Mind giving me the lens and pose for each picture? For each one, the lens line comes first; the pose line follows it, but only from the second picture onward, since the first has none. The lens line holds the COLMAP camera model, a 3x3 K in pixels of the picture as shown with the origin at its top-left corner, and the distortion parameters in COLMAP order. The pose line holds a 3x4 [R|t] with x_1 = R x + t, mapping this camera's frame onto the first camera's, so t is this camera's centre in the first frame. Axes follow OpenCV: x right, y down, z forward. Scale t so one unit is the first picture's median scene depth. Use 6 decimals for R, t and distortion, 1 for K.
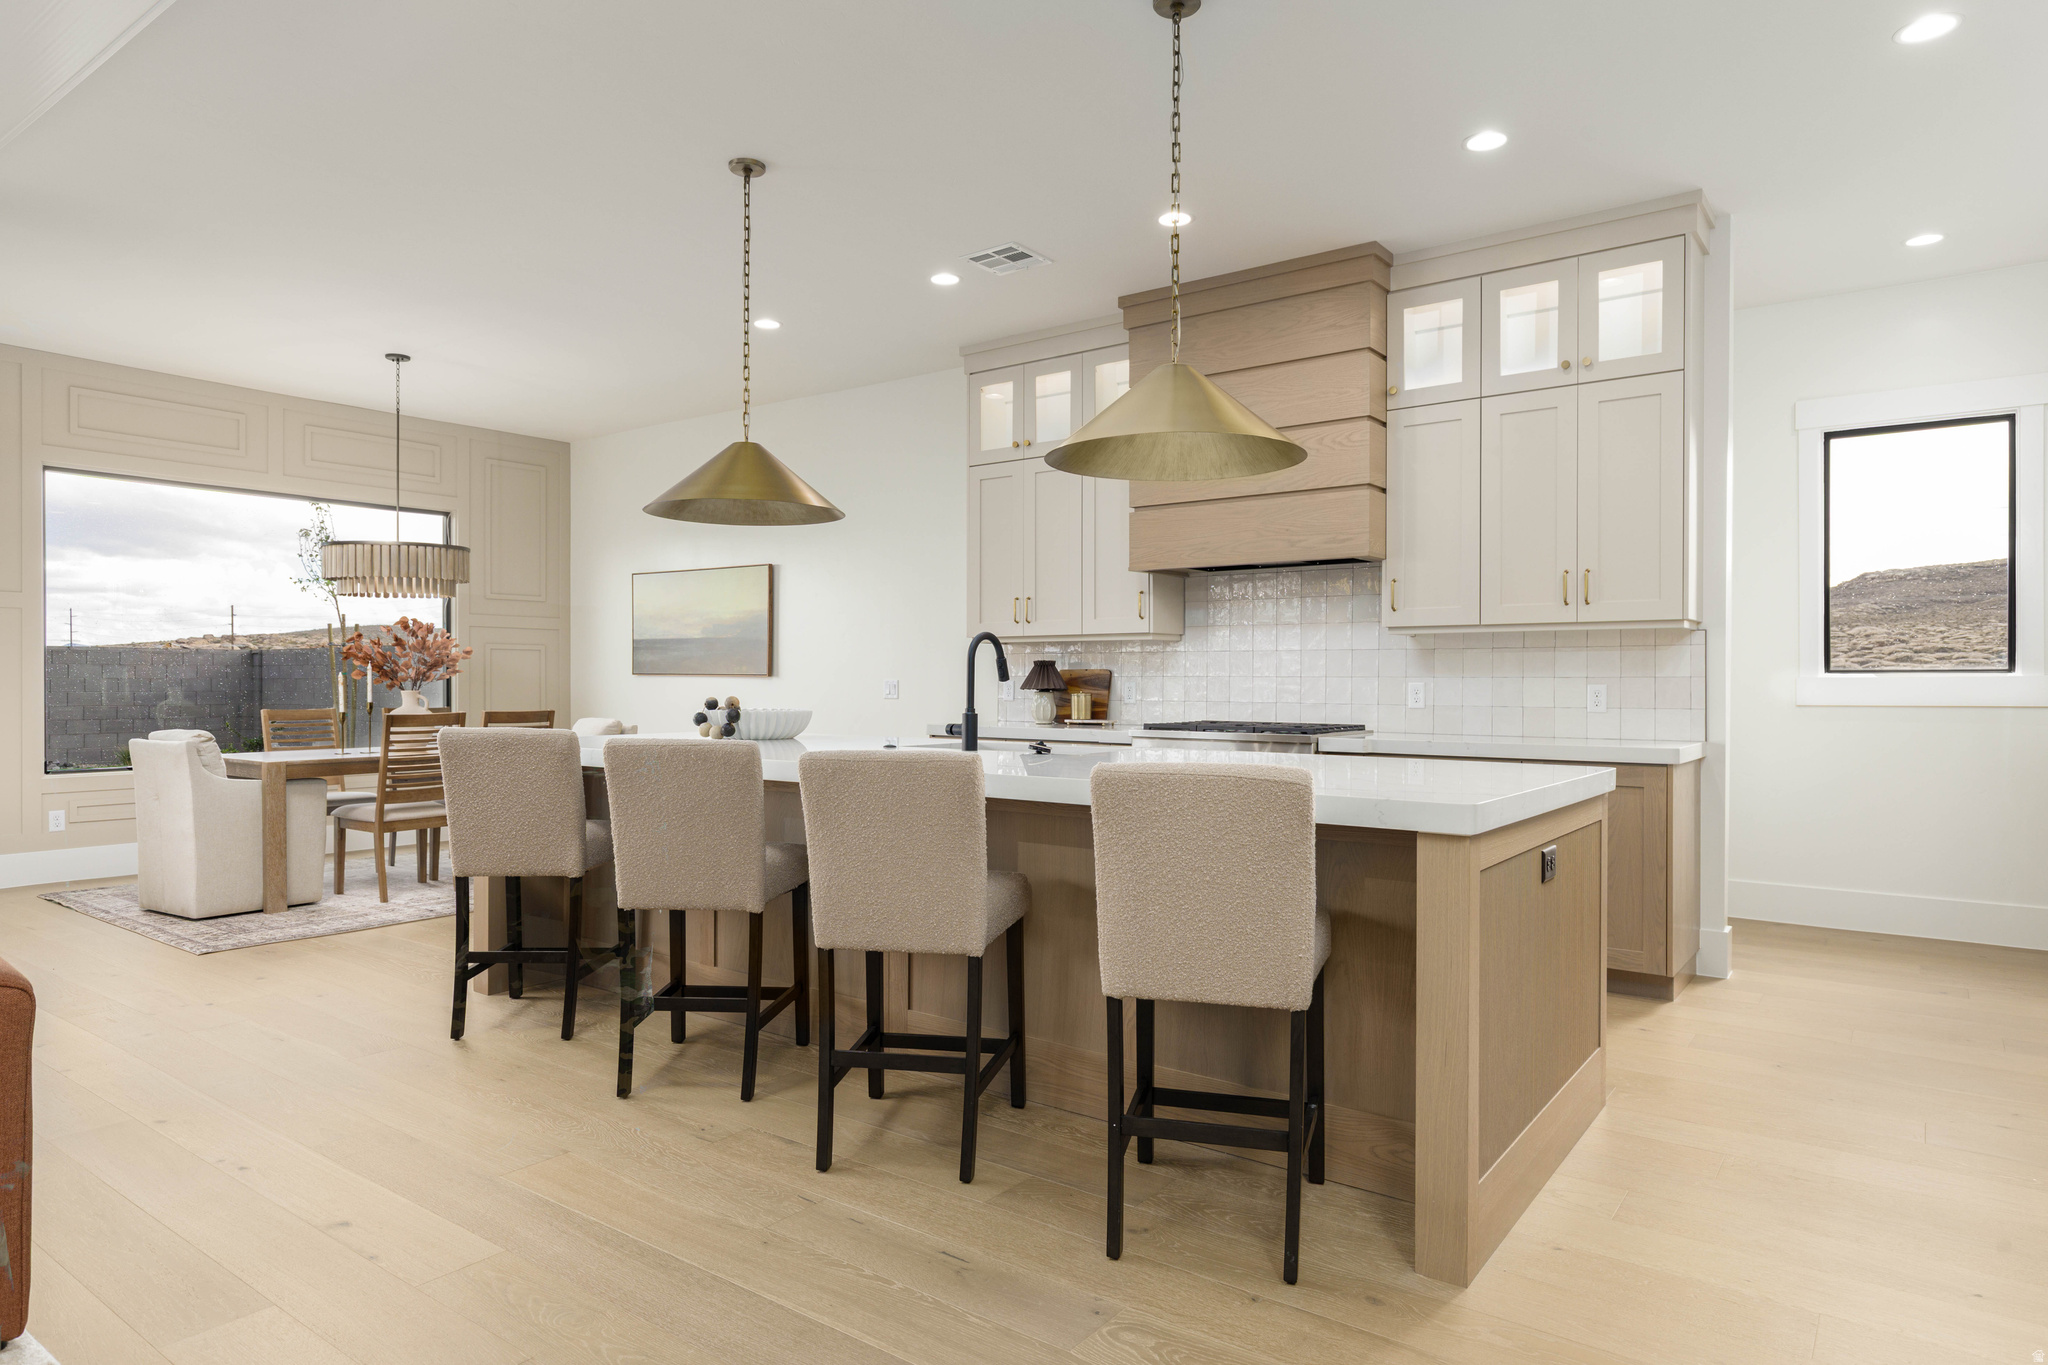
lens RADIAL K [[1206.2, 0, 1034.2], [0, 1206.2, 693.3], [0, 0, 1]] dist [-0.003502, -0.000218]
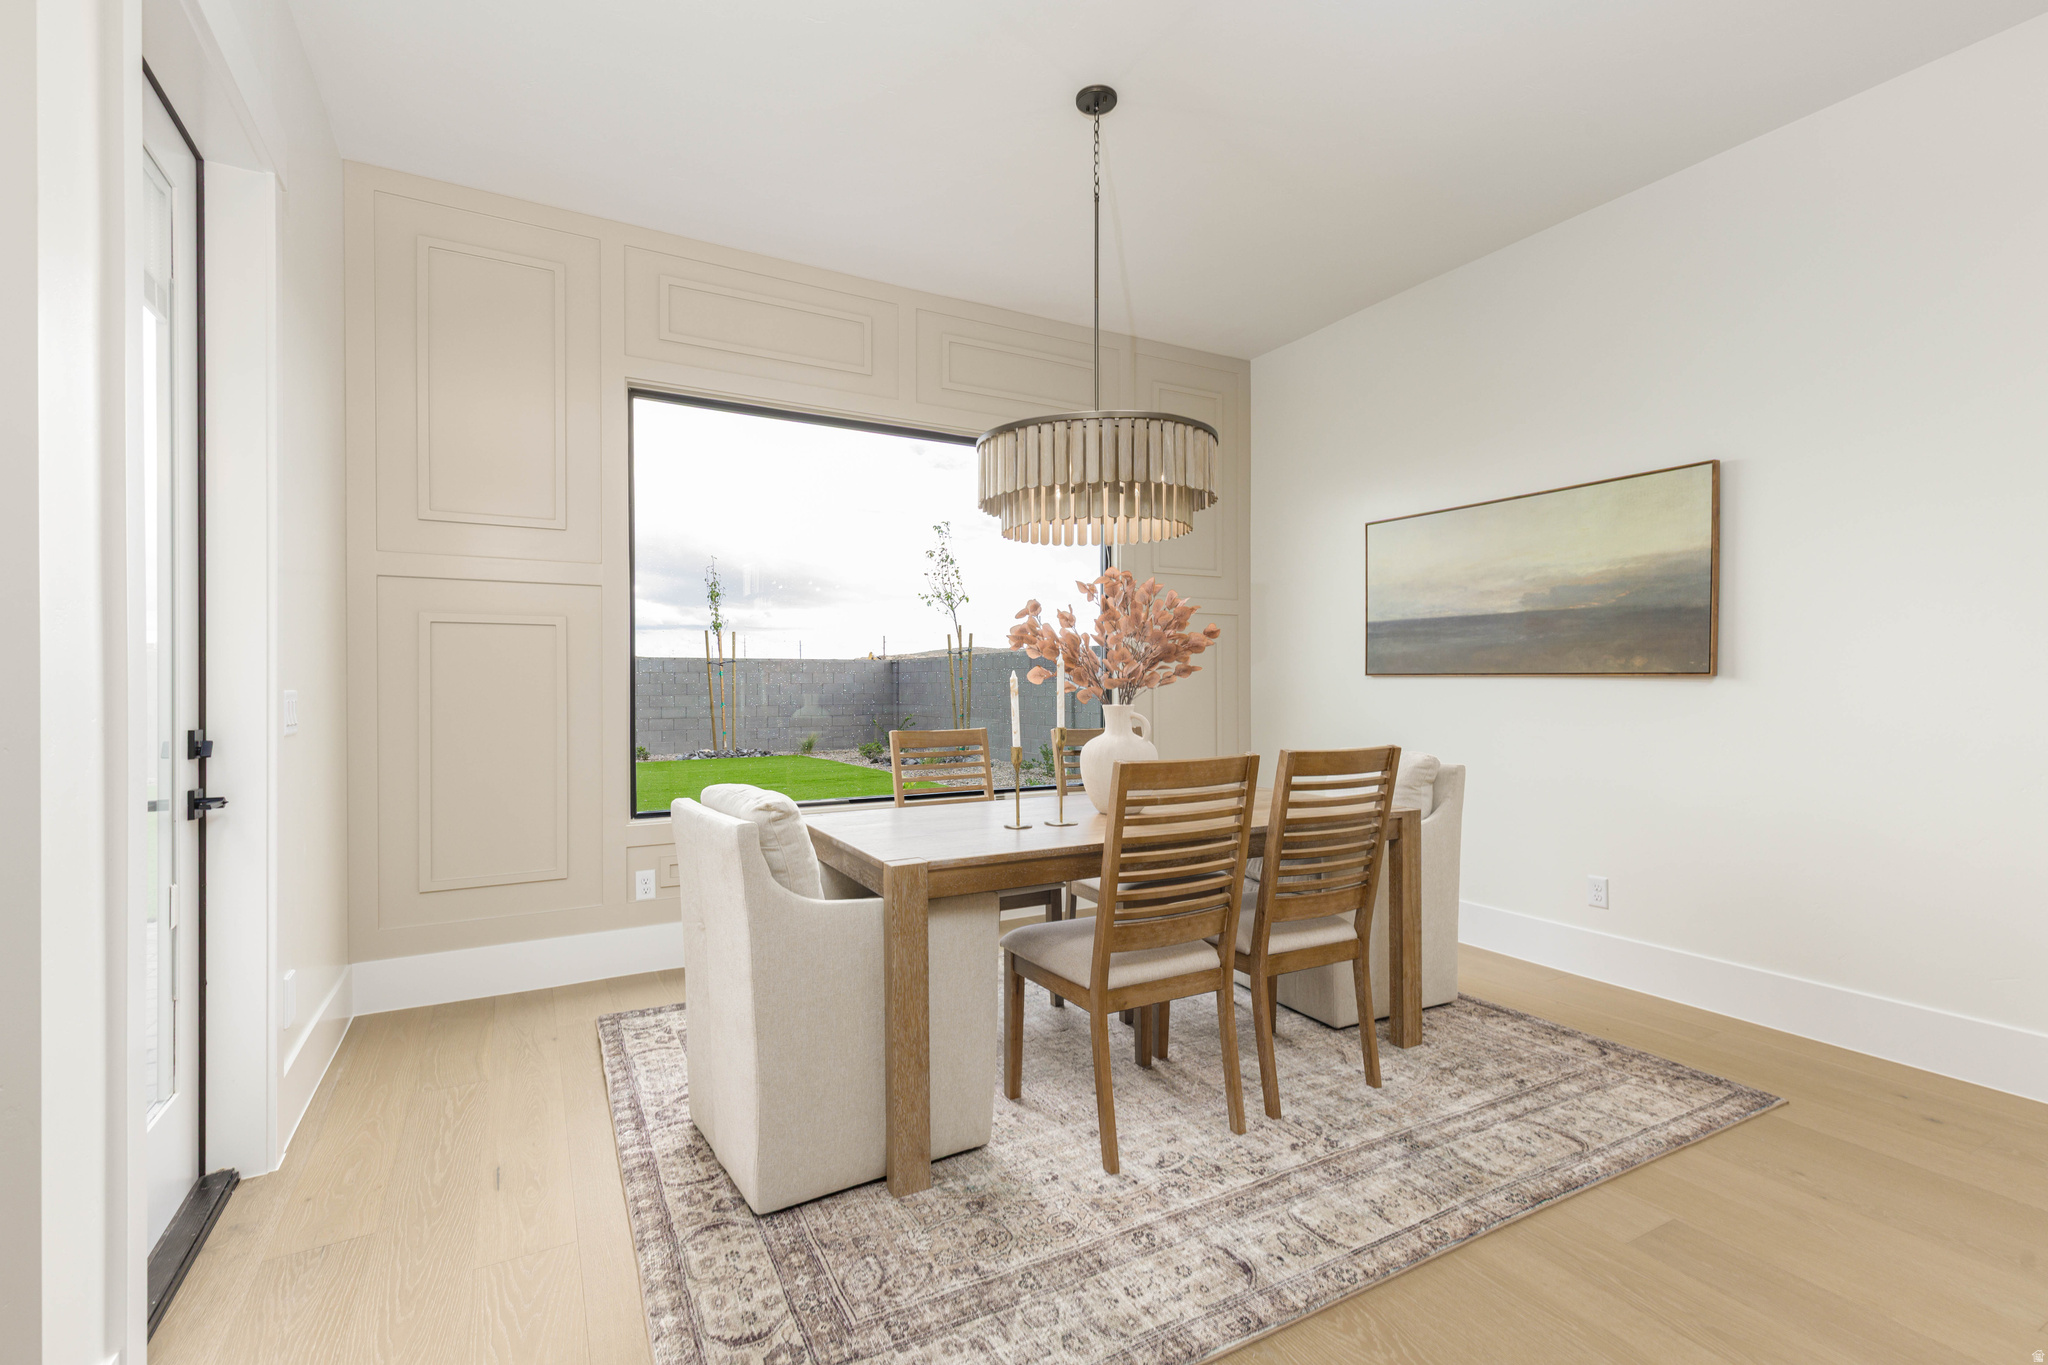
lens RADIAL K [[919.5, 0, 1021.2], [0, 919.5, 685.6], [0, 0, 1]] dist [0.003479, 0.000116]
pose [[0.905020, -0.004849, -0.425341, -0.385565], [0.001202, 0.999960, -0.008842, -0.007368], [0.425366, 0.007491, 0.904990, 0.612118]]
